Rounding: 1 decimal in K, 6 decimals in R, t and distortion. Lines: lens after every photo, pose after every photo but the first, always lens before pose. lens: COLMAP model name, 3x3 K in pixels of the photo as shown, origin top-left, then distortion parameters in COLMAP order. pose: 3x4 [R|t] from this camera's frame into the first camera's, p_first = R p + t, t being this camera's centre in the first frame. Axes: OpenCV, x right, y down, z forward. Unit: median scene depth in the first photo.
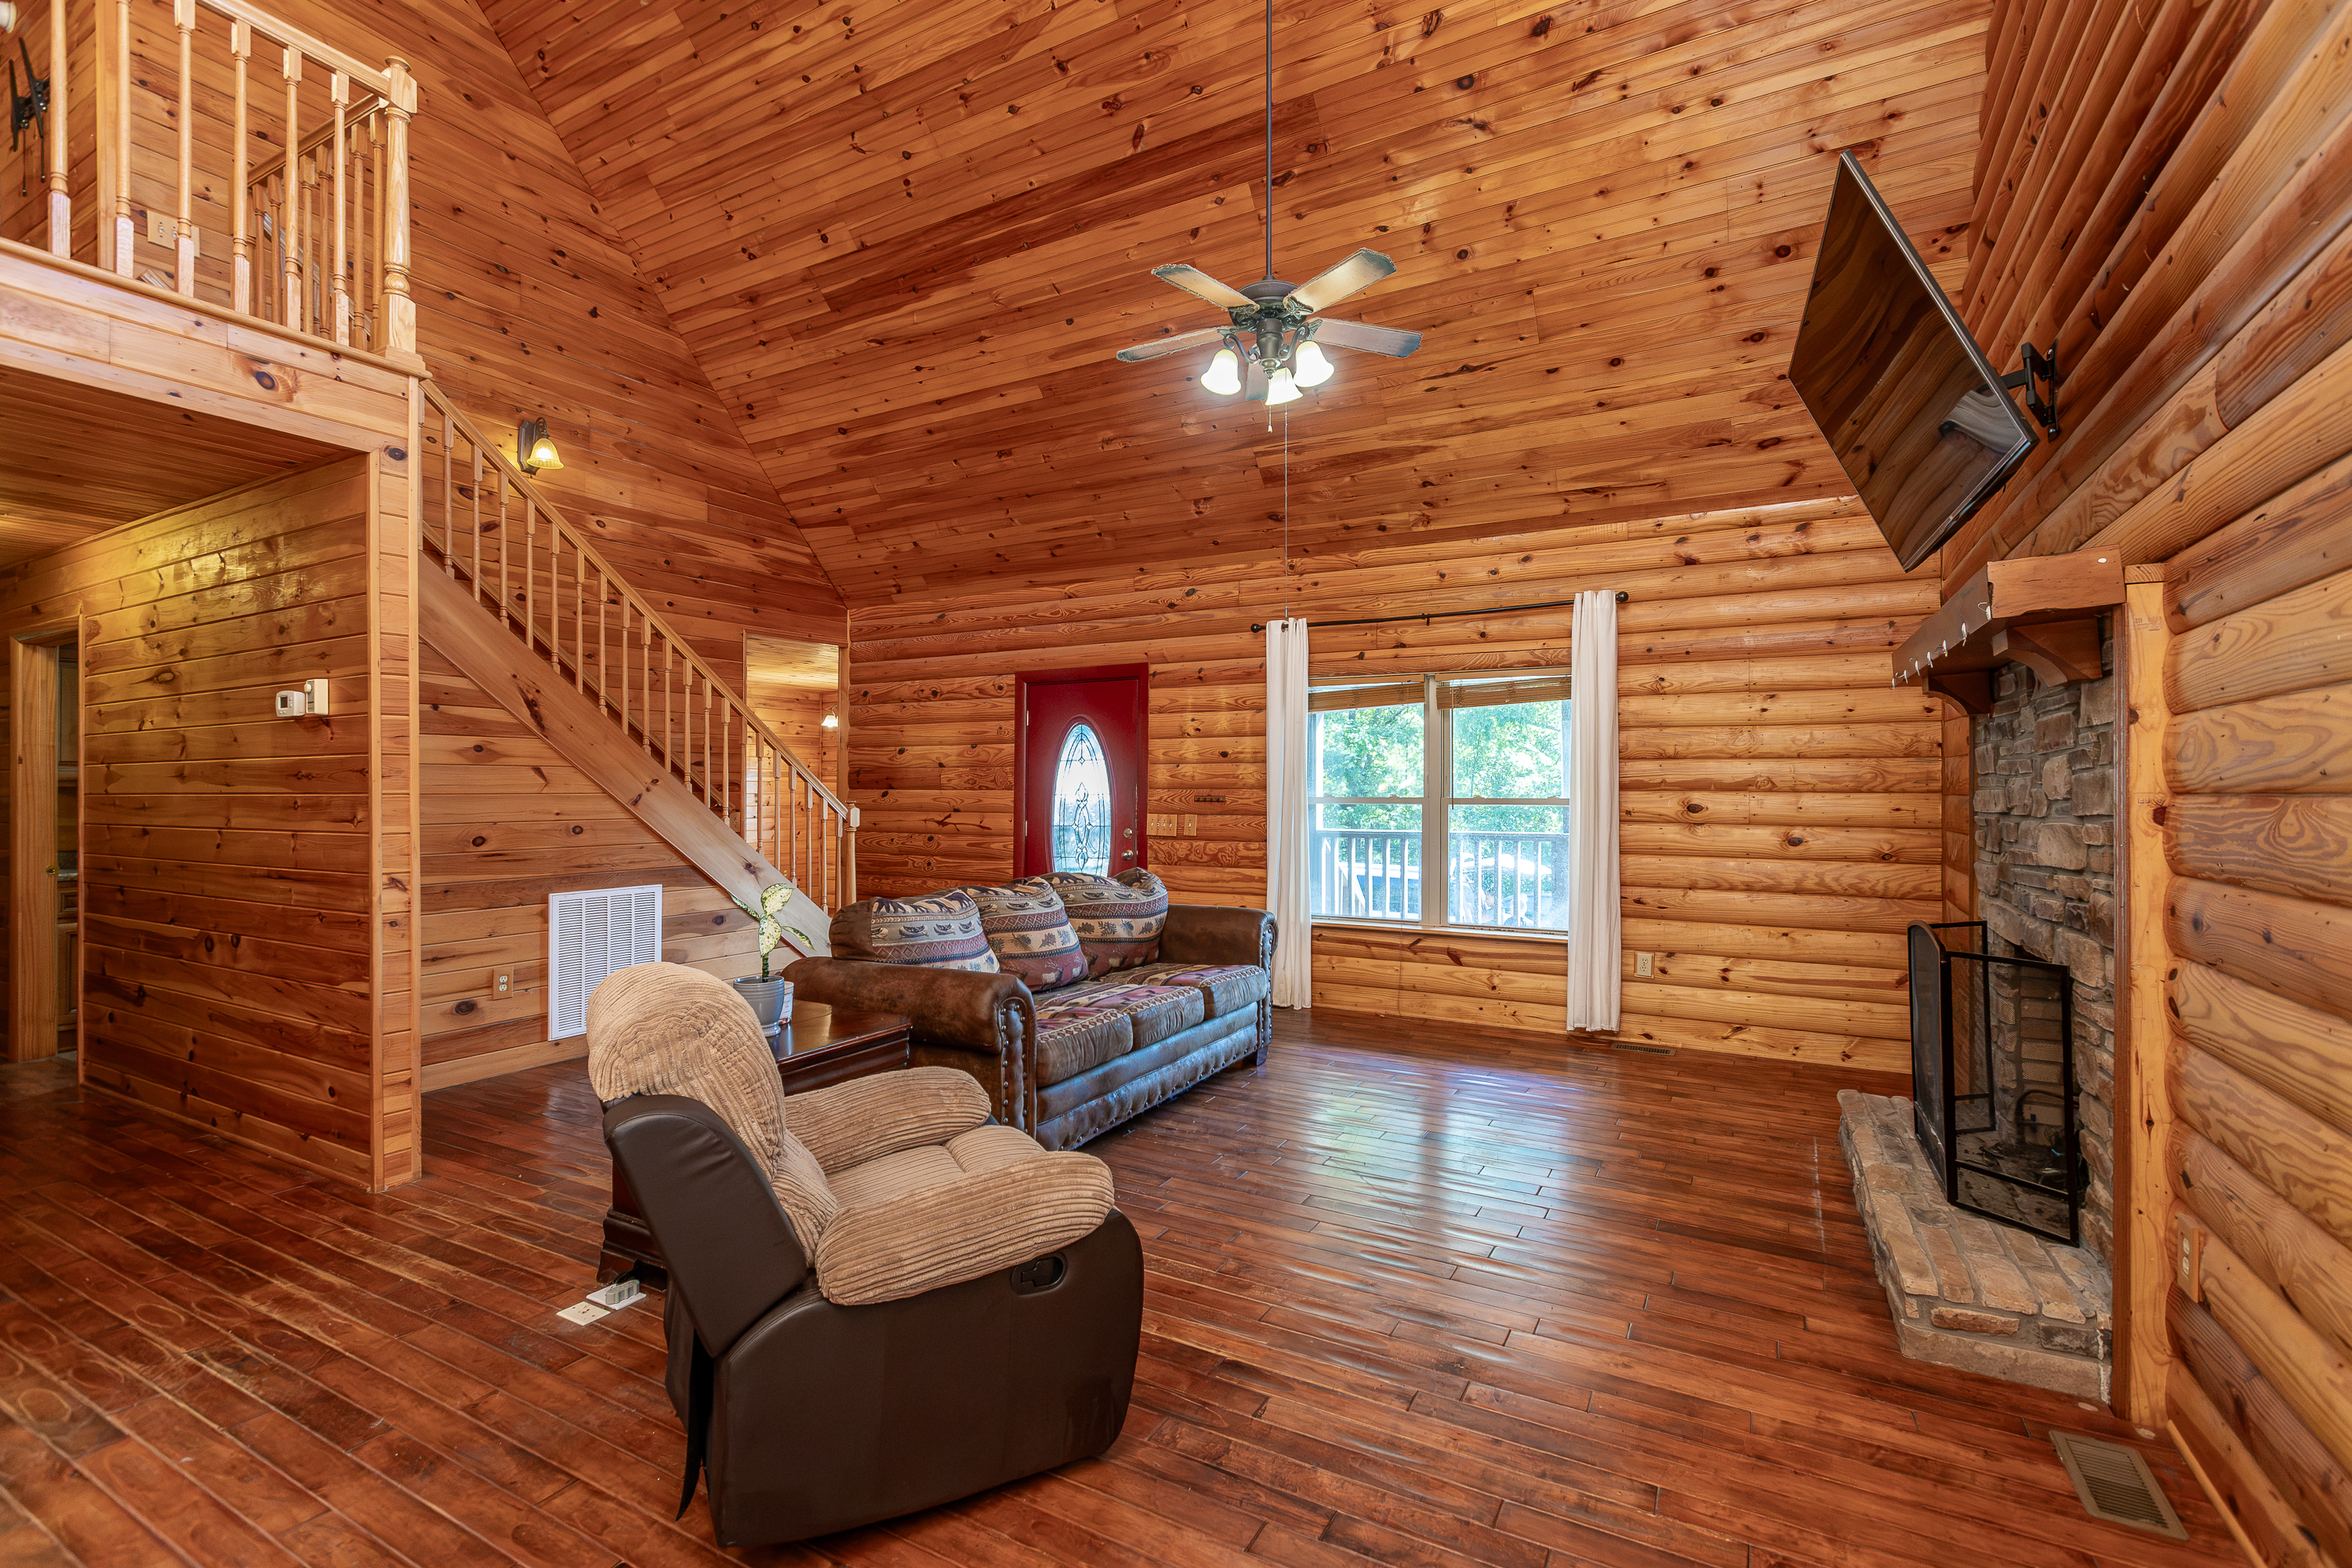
lens RADIAL K [[1052.0, 0, 1209.2], [0, 1052.0, 780.3], [0, 0, 1]] dist [0.006481, -0.002859]
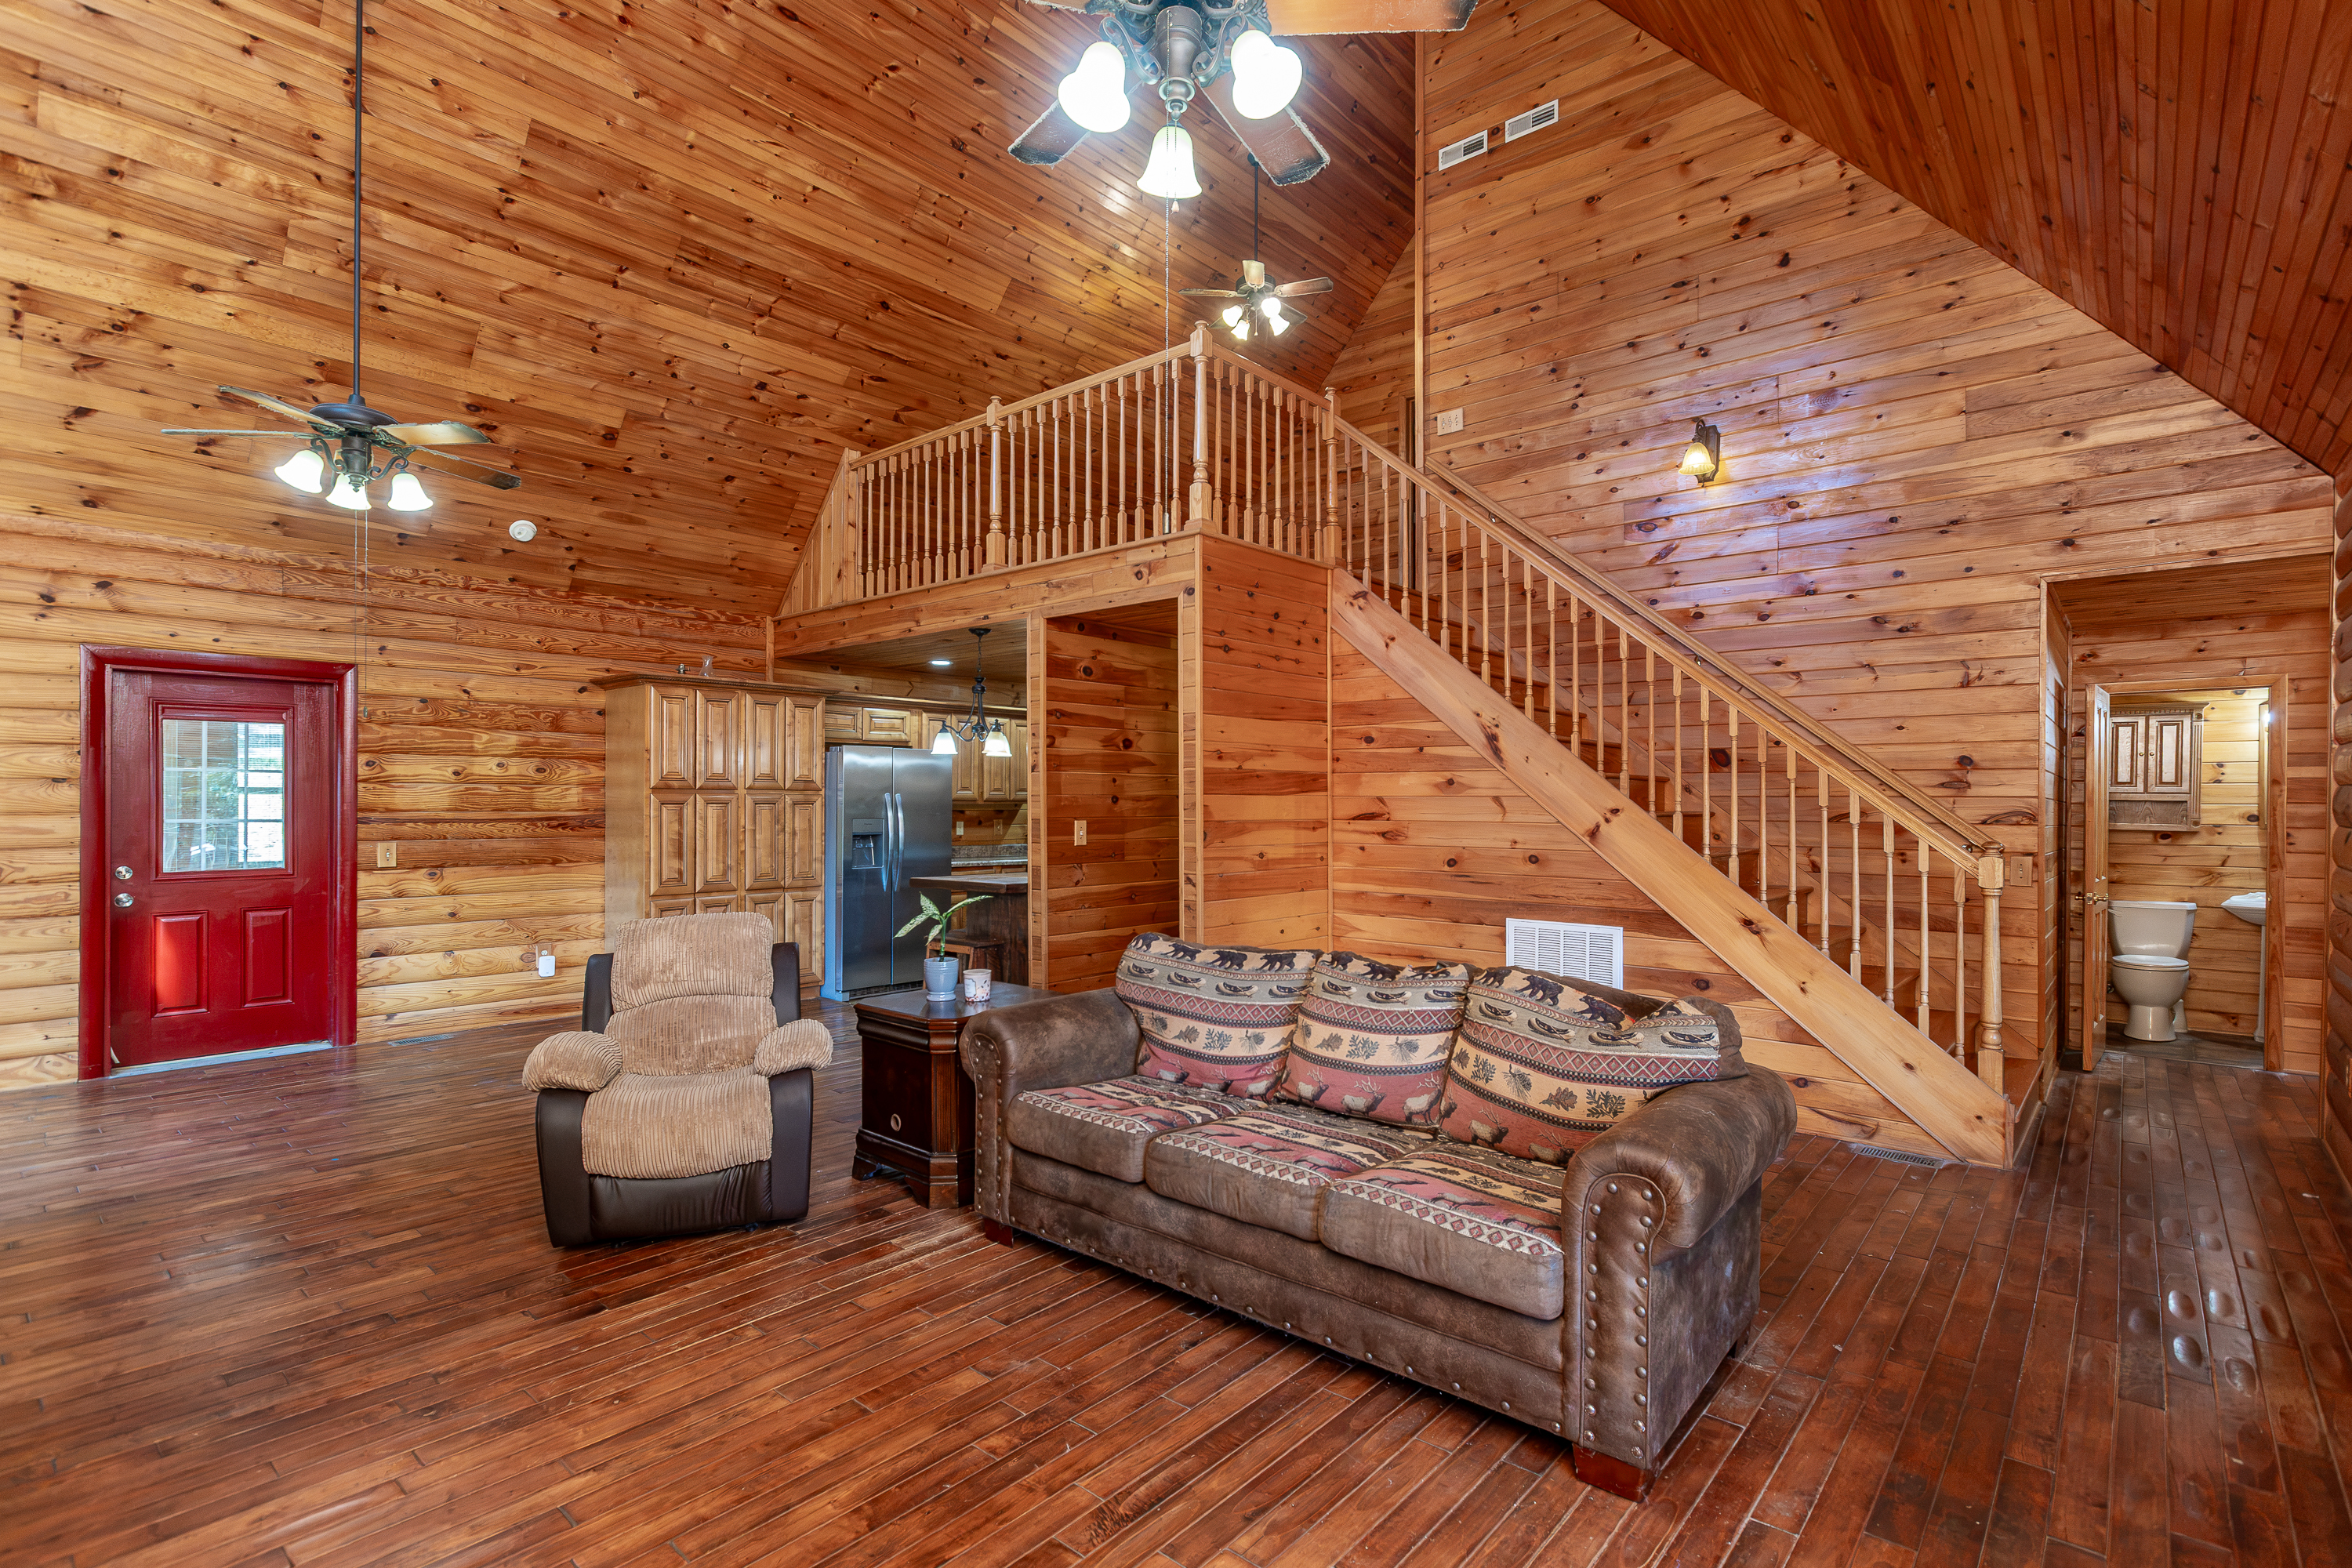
lens RADIAL K [[1102.2, 0, 1156.8], [0, 1102.2, 795.9], [0, 0, 1]] dist [-0.003993, -0.000382]
pose [[-0.240136, -0.003864, -0.970732, 0.394782], [0.004413, 0.999977, -0.005072, -0.007455], [0.970729, -0.005502, -0.240114, 0.700087]]
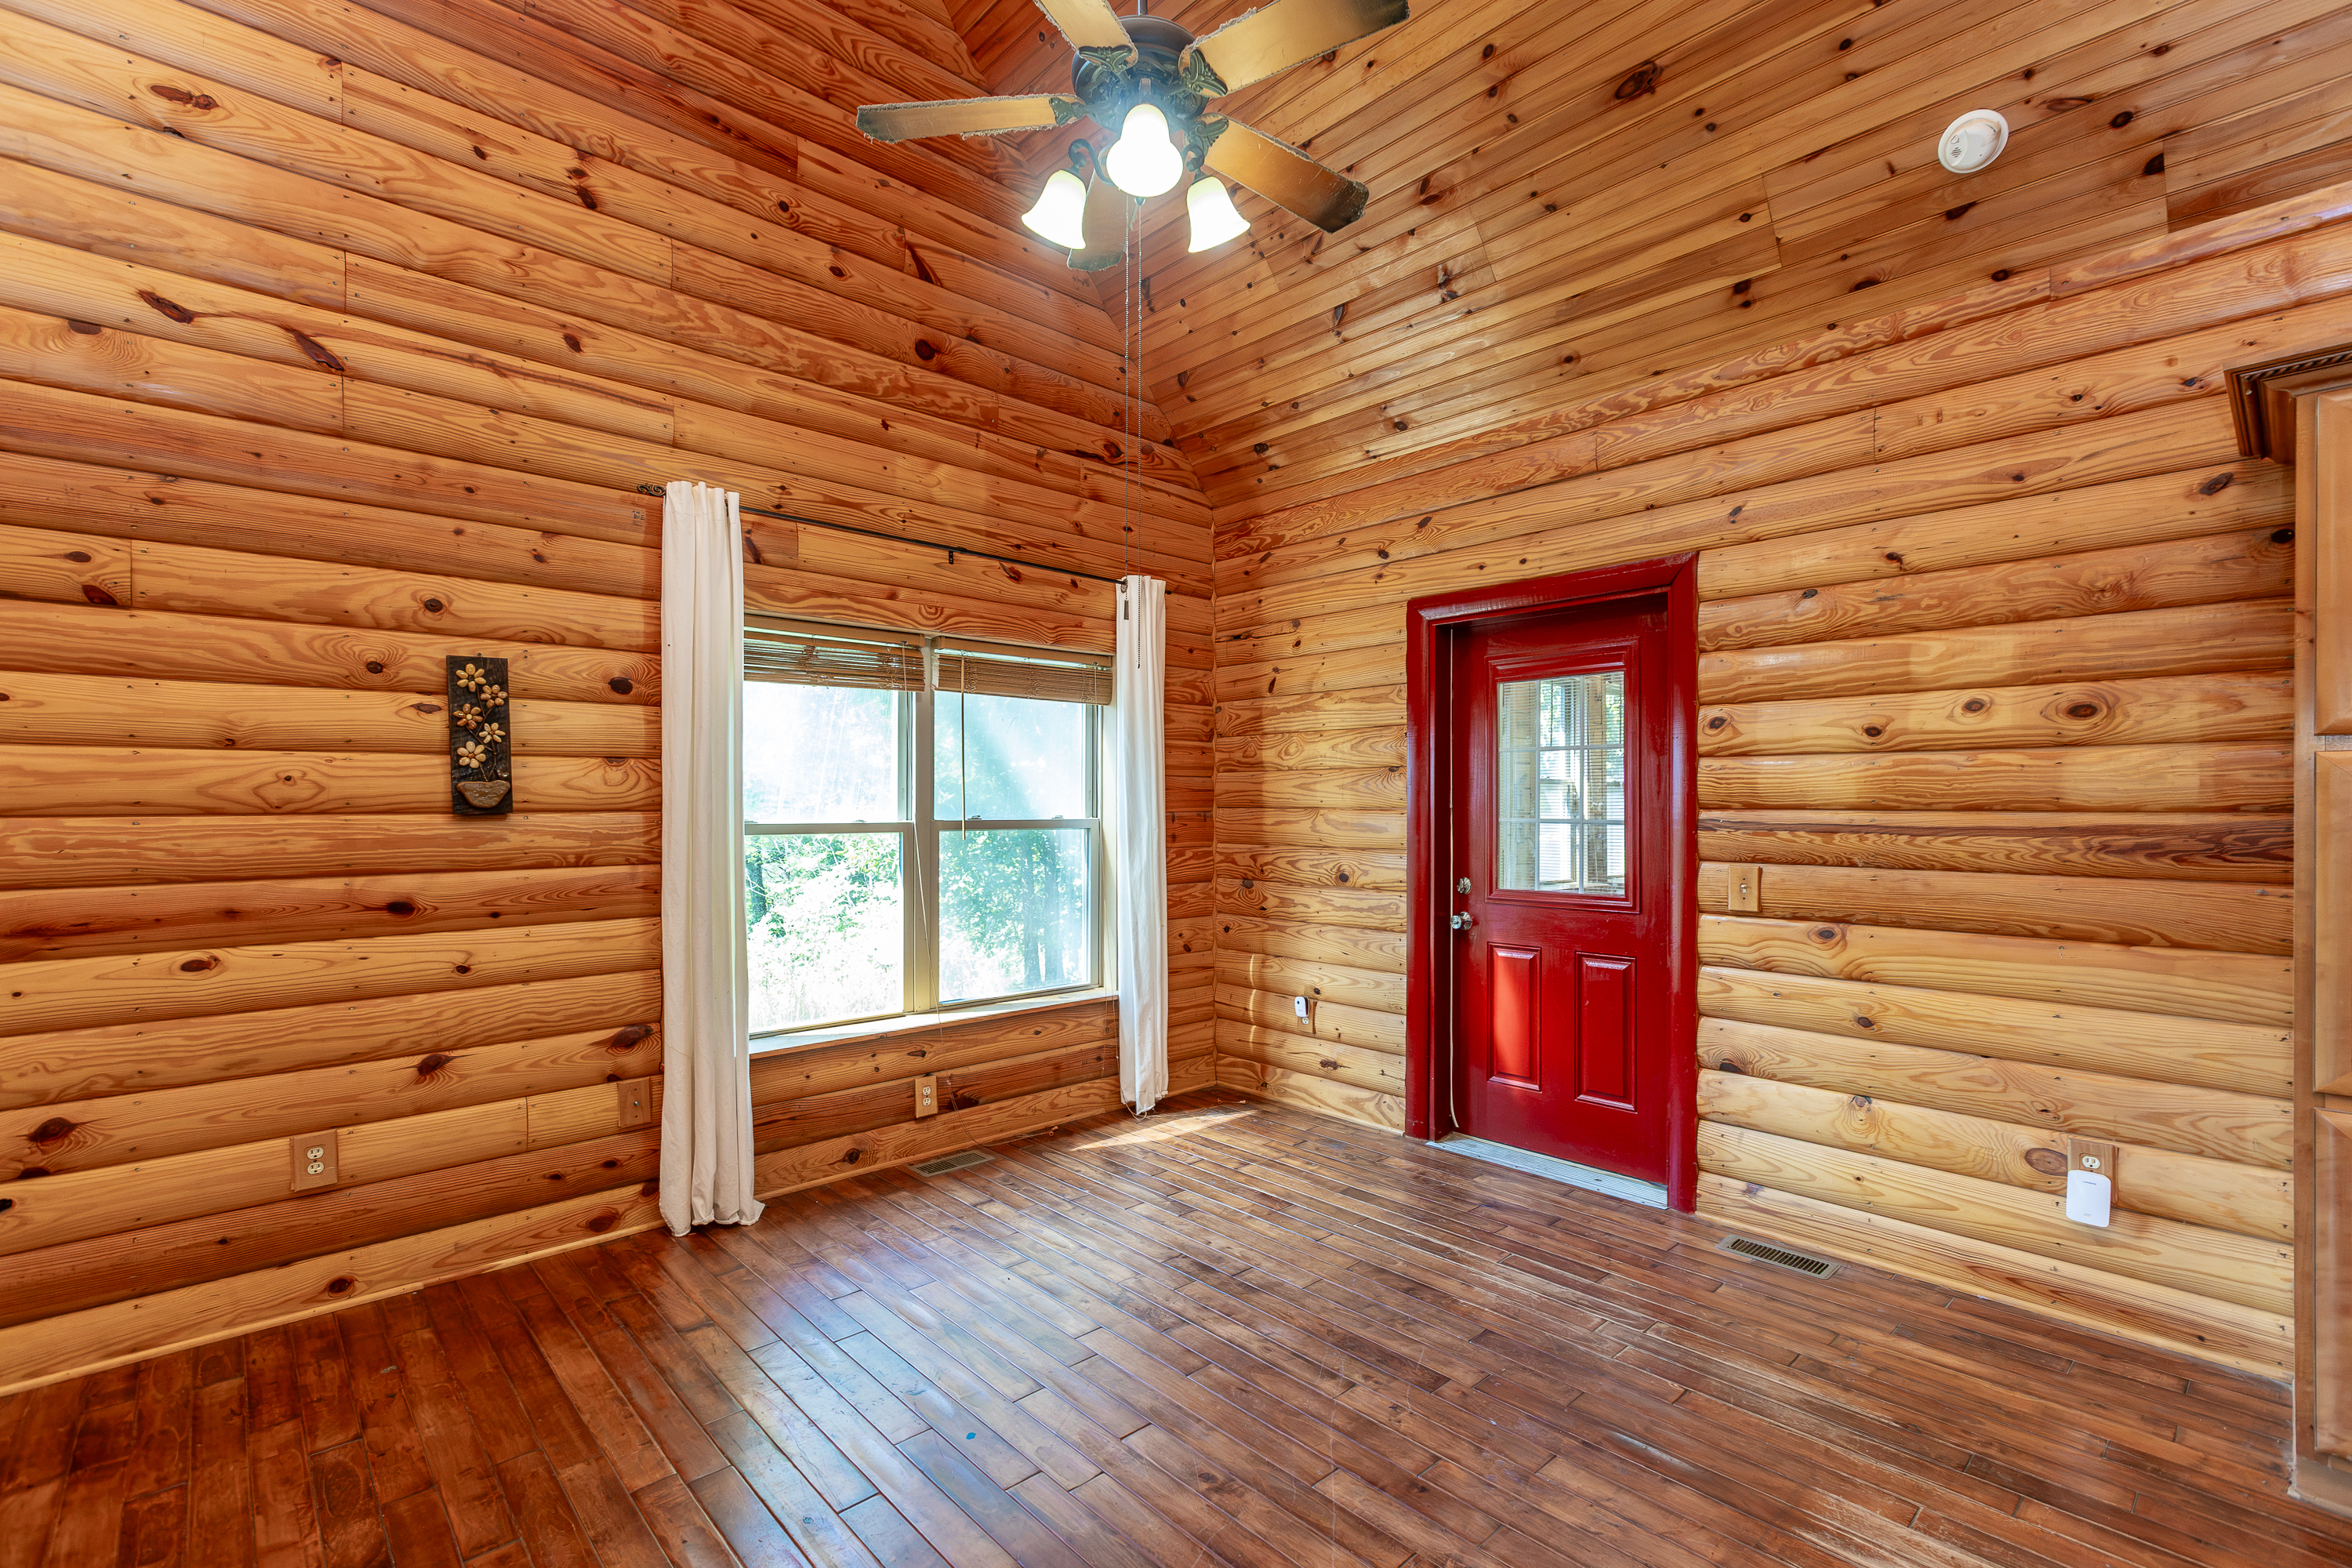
lens RADIAL K [[1052.0, 0, 1172.8], [0, 1052.0, 808.6], [0, 0, 1]] dist [0.006481, -0.002859]
pose [[-0.948727, -0.001203, 0.316094, -0.281571], [-0.002383, 0.999992, -0.003346, 0.000330], [-0.316088, -0.003927, -0.948722, 0.376393]]
